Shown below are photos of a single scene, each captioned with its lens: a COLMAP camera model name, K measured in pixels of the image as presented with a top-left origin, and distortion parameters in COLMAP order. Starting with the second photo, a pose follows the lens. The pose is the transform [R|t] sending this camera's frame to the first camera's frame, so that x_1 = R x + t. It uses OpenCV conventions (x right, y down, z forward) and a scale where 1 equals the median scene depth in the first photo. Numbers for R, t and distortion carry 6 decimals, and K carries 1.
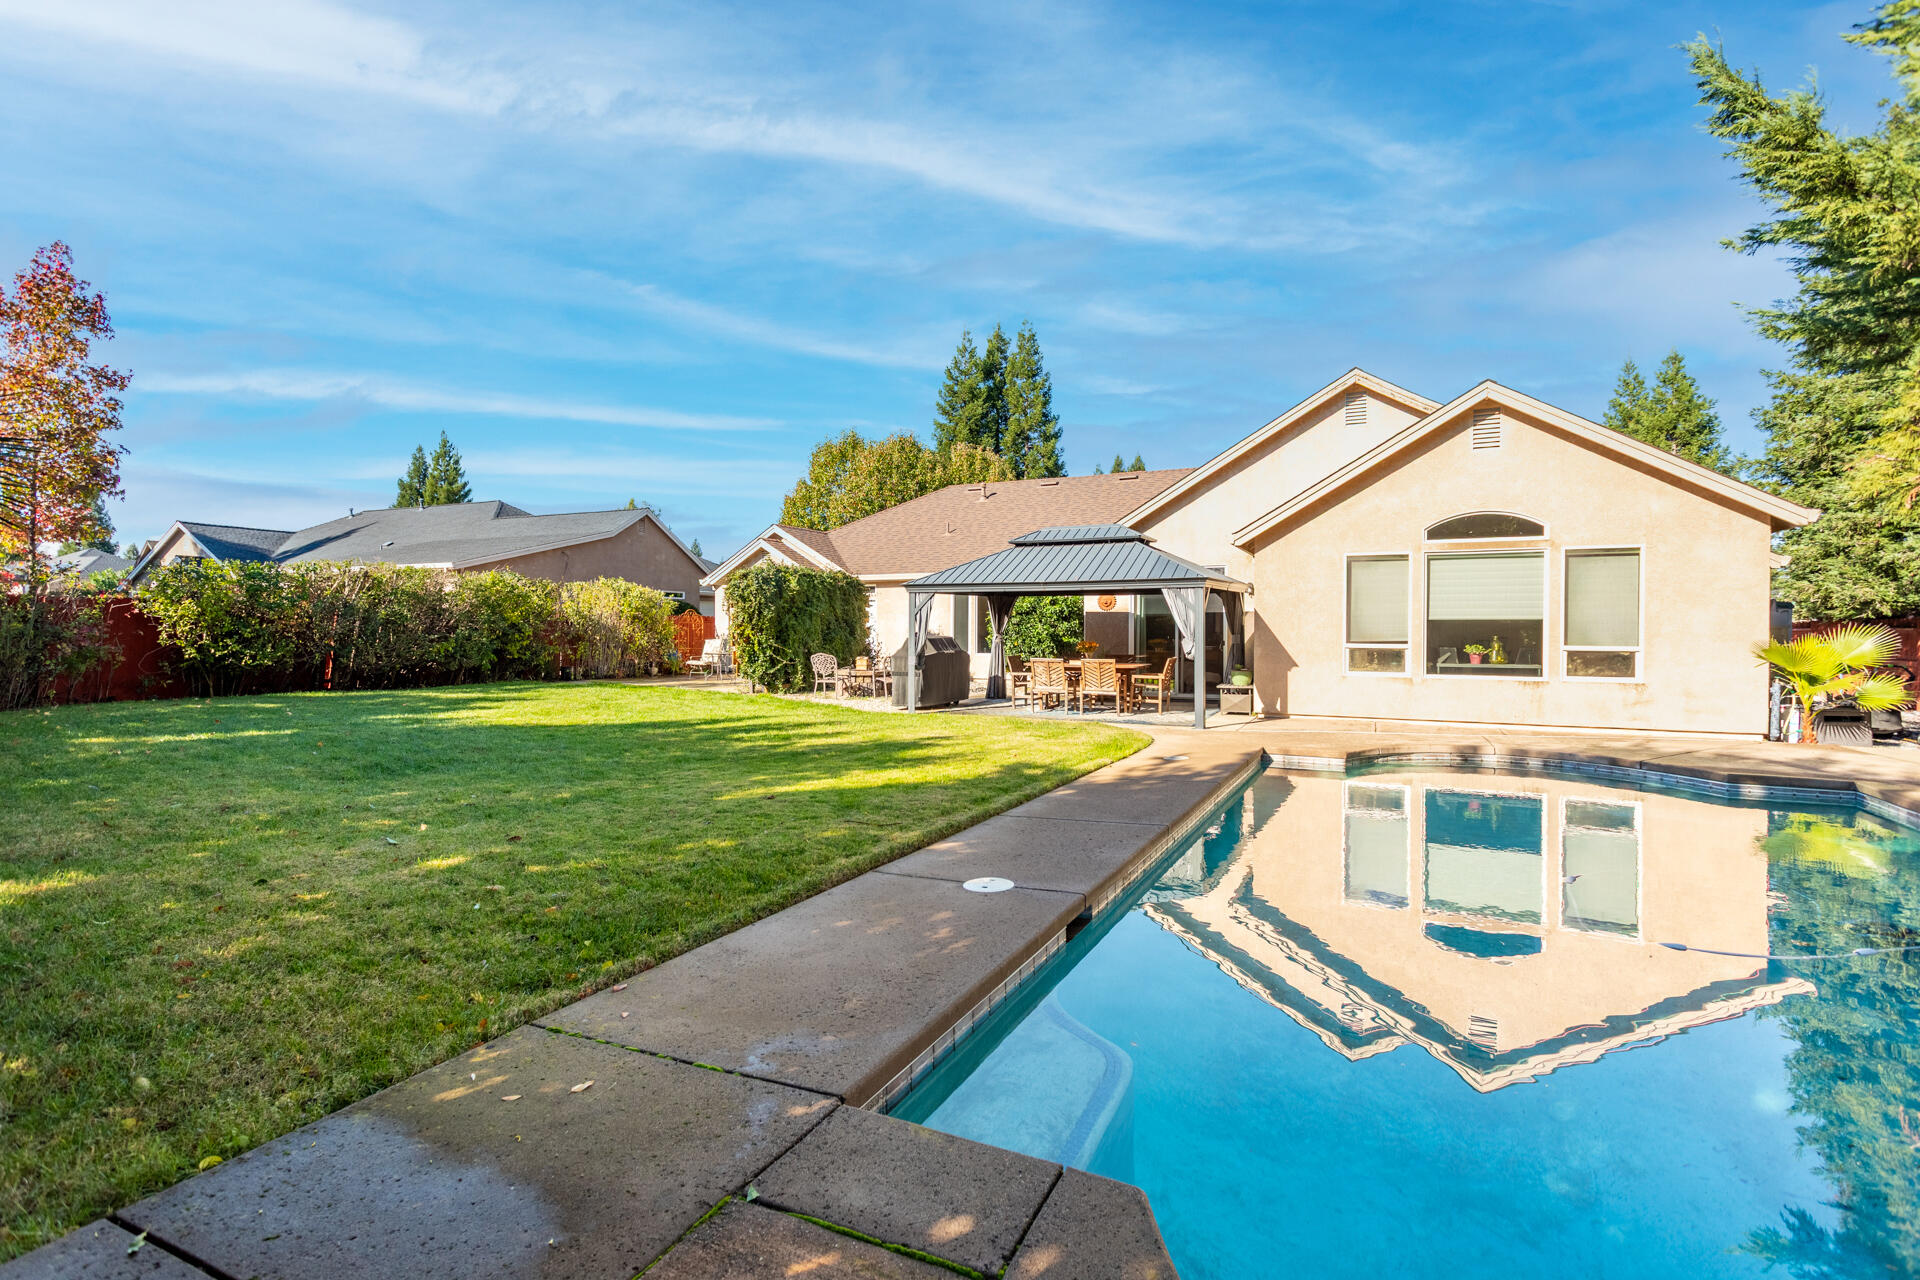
lens RADIAL K [[902.2, 0, 952.5], [0, 902.2, 635.6], [0, 0, 1]] dist [0.005288, -0.000440]
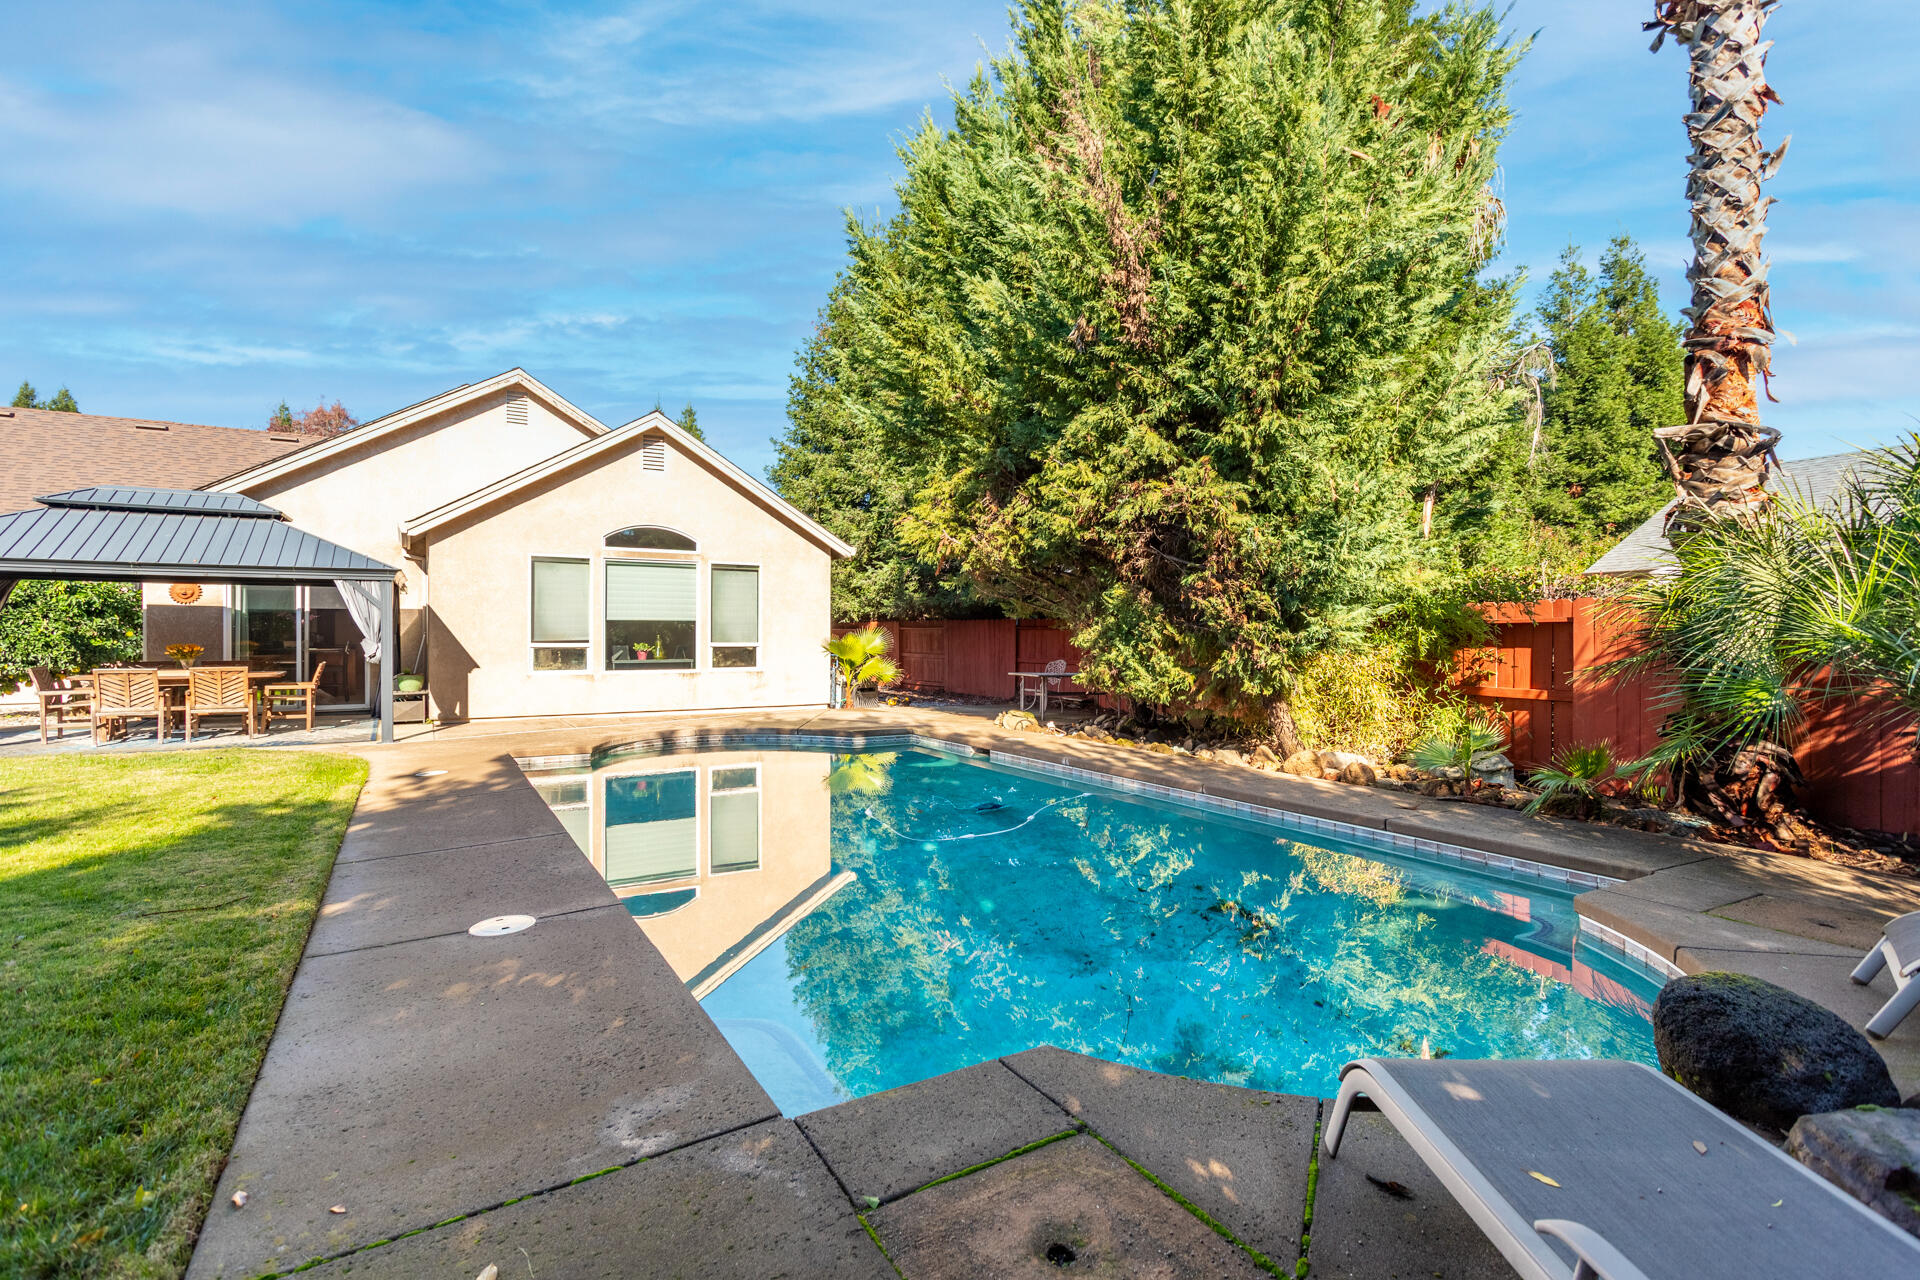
lens RADIAL K [[902.2, 0, 952.5], [0, 902.2, 635.6], [0, 0, 1]] dist [0.005288, -0.000440]
pose [[0.544040, -0.004770, 0.839046, -0.147357], [0.005234, 0.999984, 0.002291, 0.000714], [-0.839043, 0.003145, 0.544056, 0.058578]]
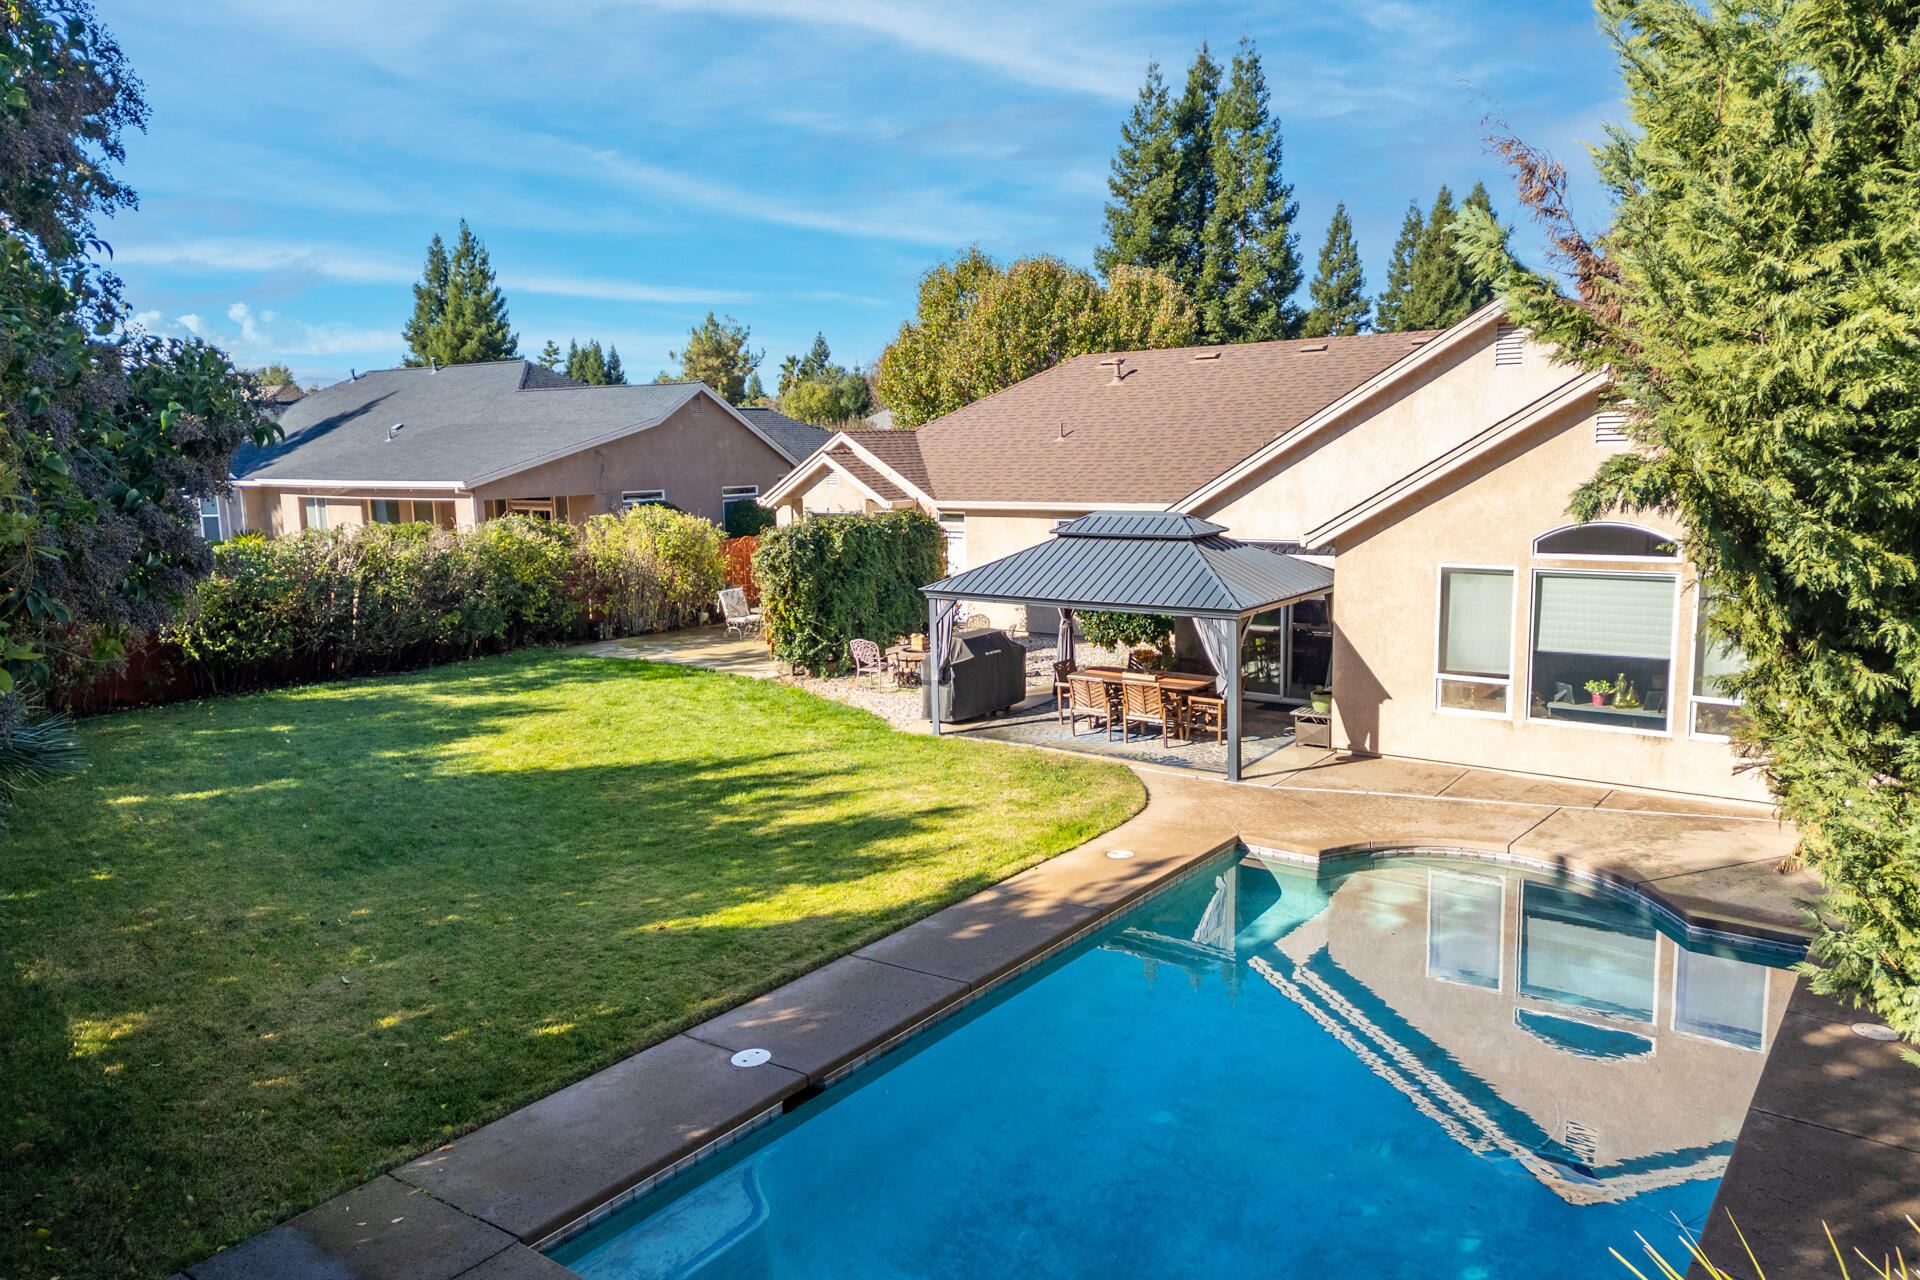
lens RADIAL K [[1334.7, 0, 968.0], [0, 1334.7, 638.8], [0, 0, 1]] dist [0.097218, -0.086730]
pose [[0.983209, 0.003076, -0.182456, 0.233937], [0.022648, 0.990070, 0.138736, -0.195881], [0.181071, -0.140538, 0.973377, -0.253725]]
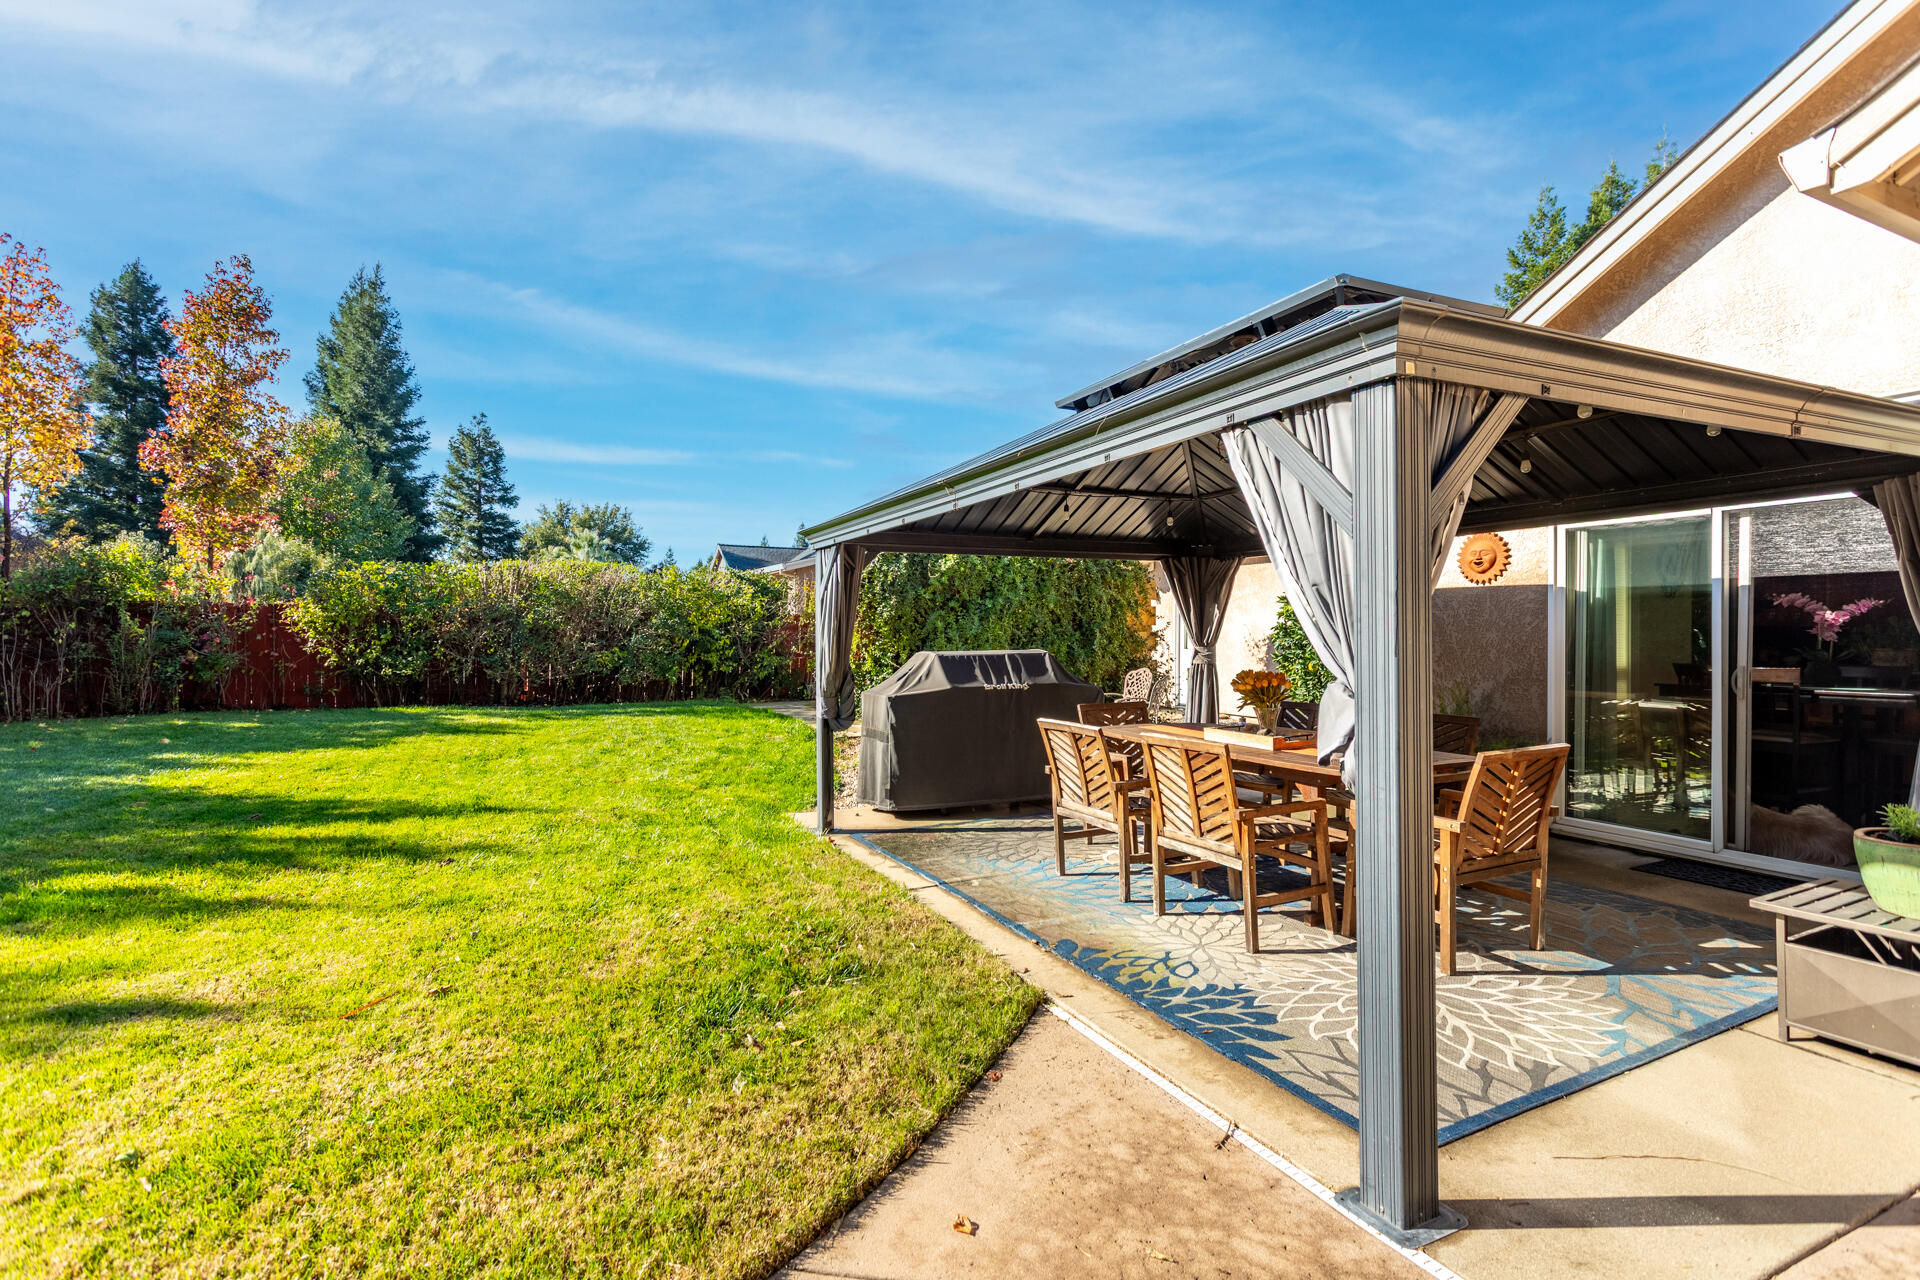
lens RADIAL K [[902.2, 0, 952.5], [0, 902.2, 635.6], [0, 0, 1]] dist [0.005288, -0.000440]
pose [[0.789470, 0.000469, -0.613789, 0.284483], [-0.004825, 0.999974, -0.005442, -0.004927], [0.613770, 0.007258, 0.789451, 0.738104]]
